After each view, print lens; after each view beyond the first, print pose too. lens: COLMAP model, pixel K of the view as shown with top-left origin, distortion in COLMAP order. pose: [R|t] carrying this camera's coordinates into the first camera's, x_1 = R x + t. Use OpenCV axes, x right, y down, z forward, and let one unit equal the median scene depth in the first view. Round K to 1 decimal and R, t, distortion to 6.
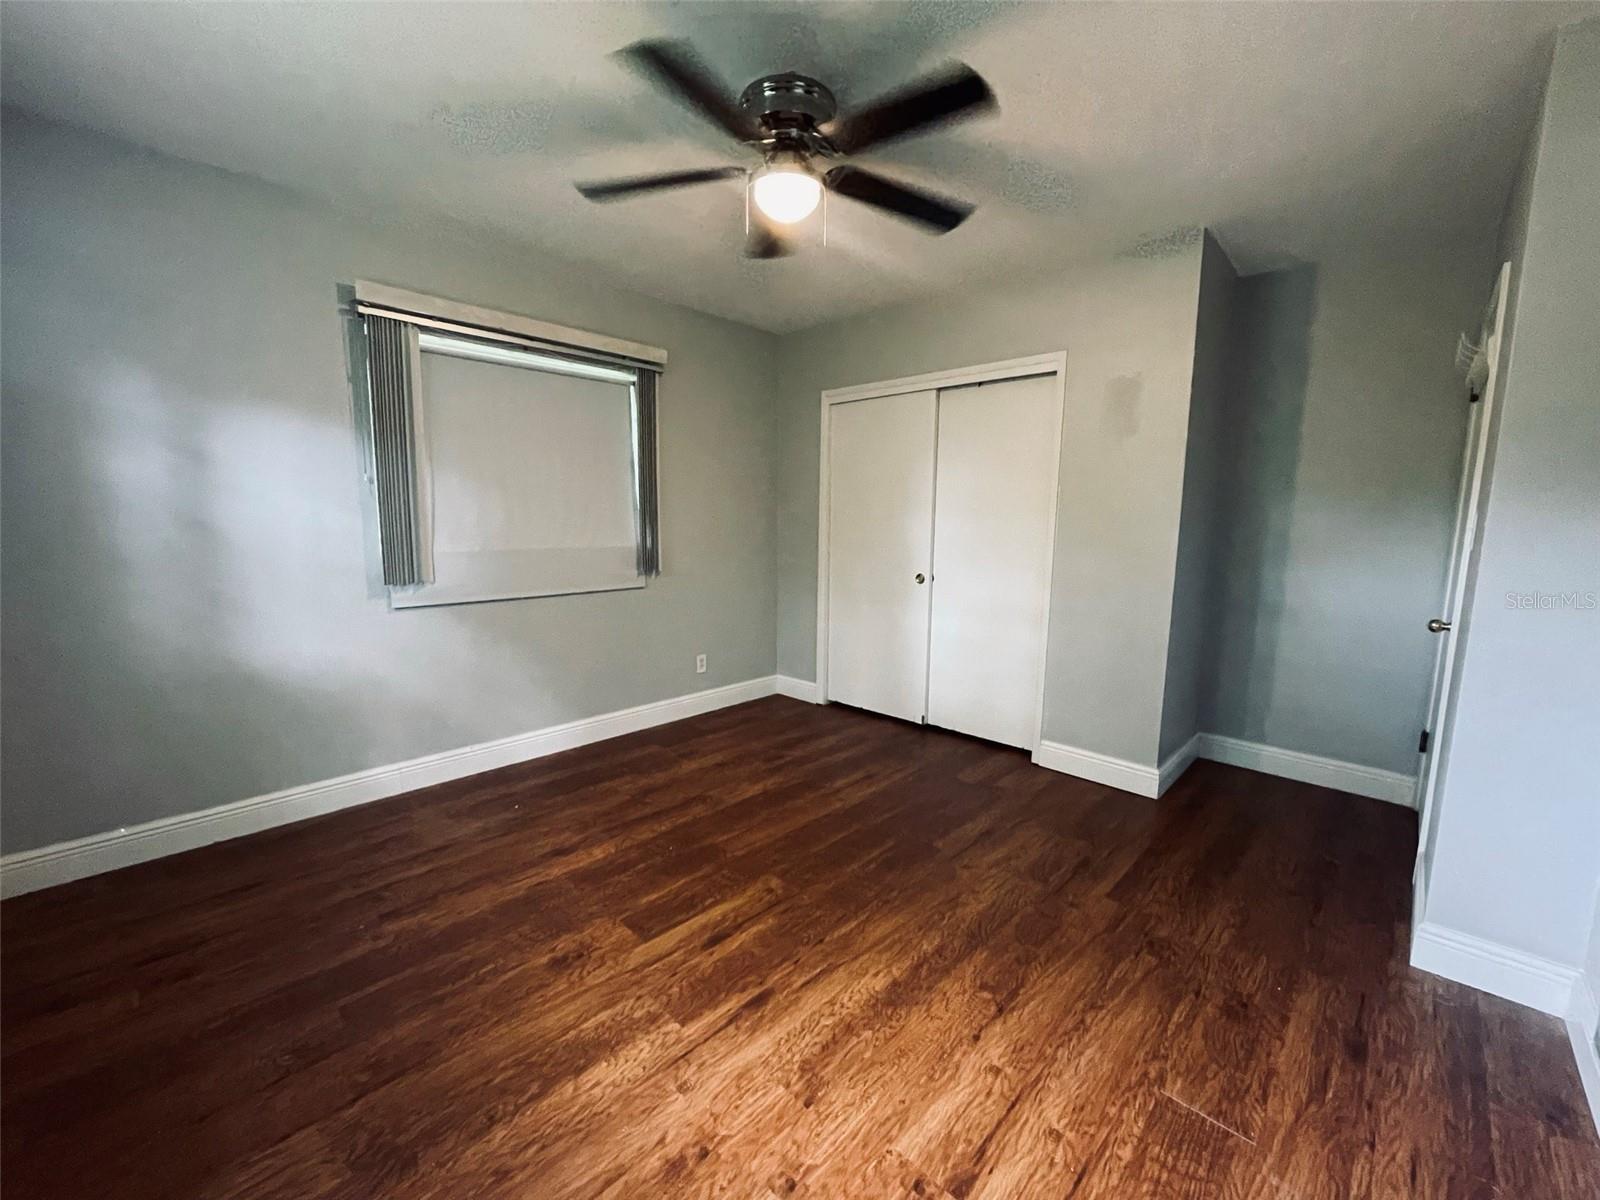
lens RADIAL K [[648.2, 0, 792.3], [0, 648.2, 599.3], [0, 0, 1]] dist [-0.000193, 0.000952]
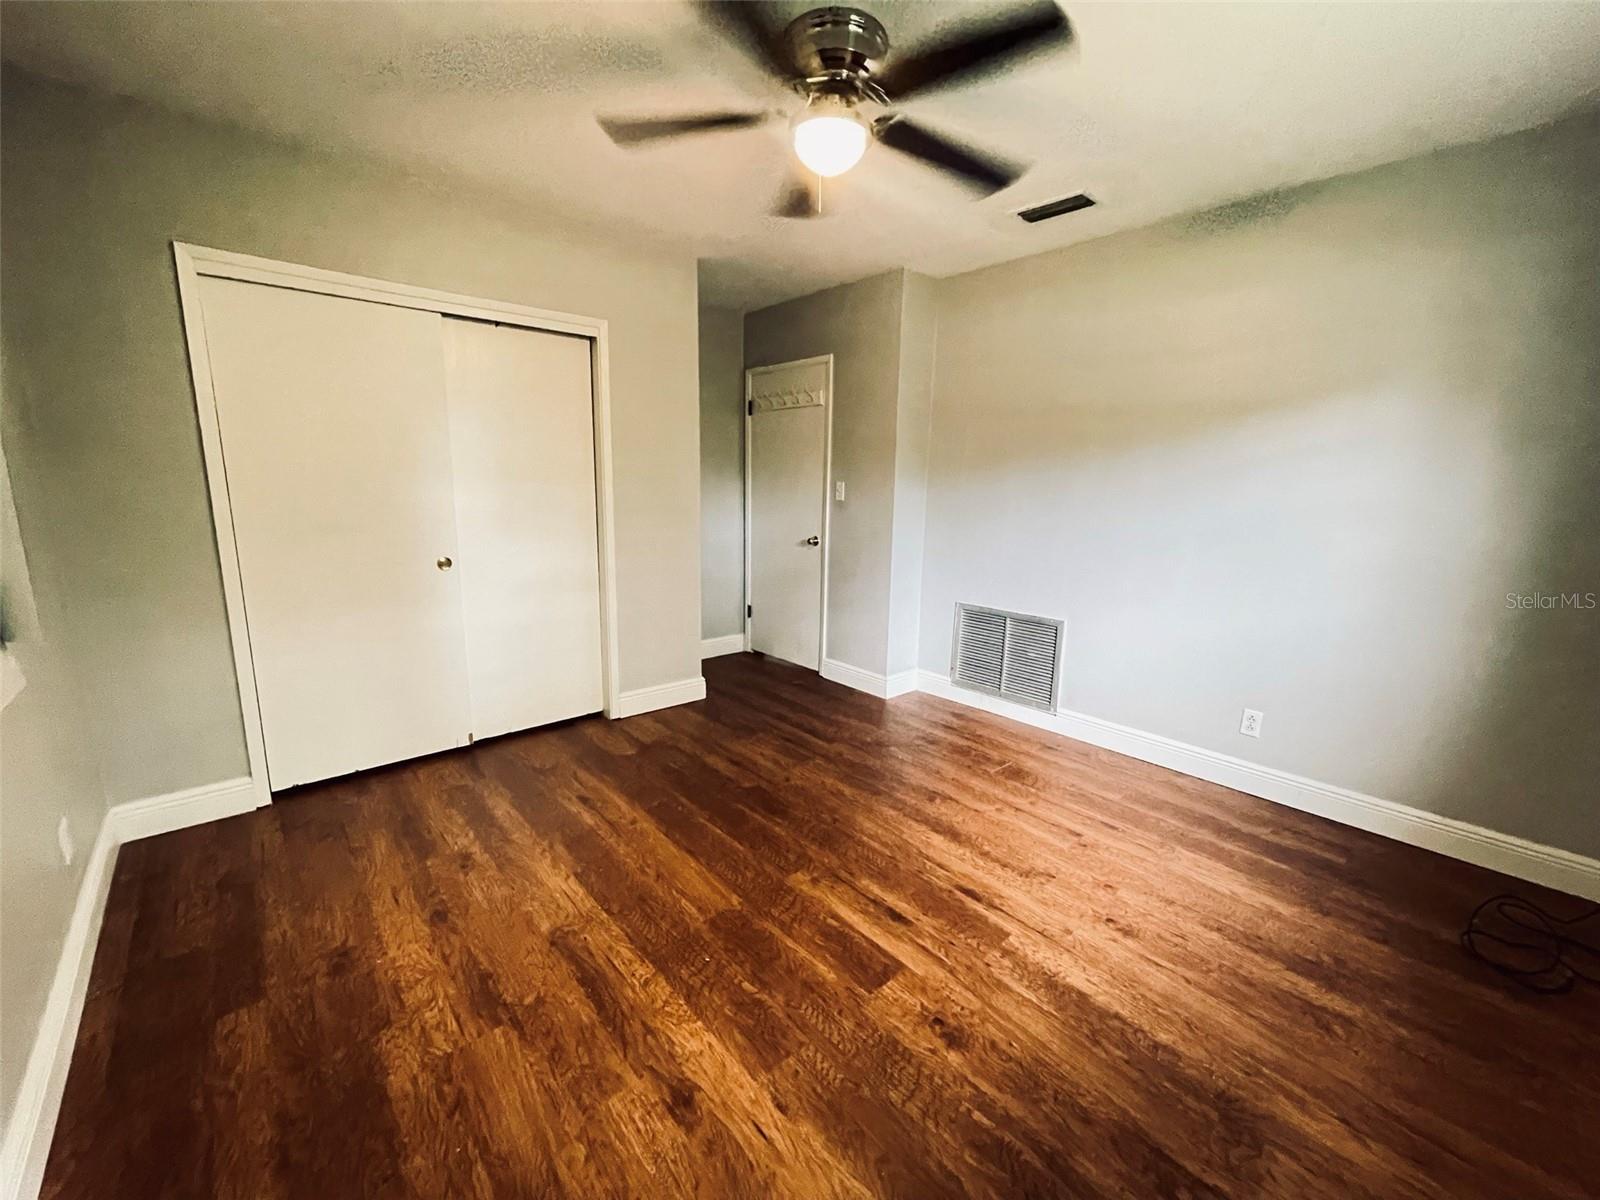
lens RADIAL K [[648.2, 0, 804.7], [0, 648.2, 597.3], [0, 0, 1]] dist [-0.000193, 0.000952]
pose [[0.074299, -0.186516, 0.979638, -0.947971], [0.112628, 0.977638, 0.177593, -0.145512], [-0.990855, 0.097140, 0.093644, 0.922317]]
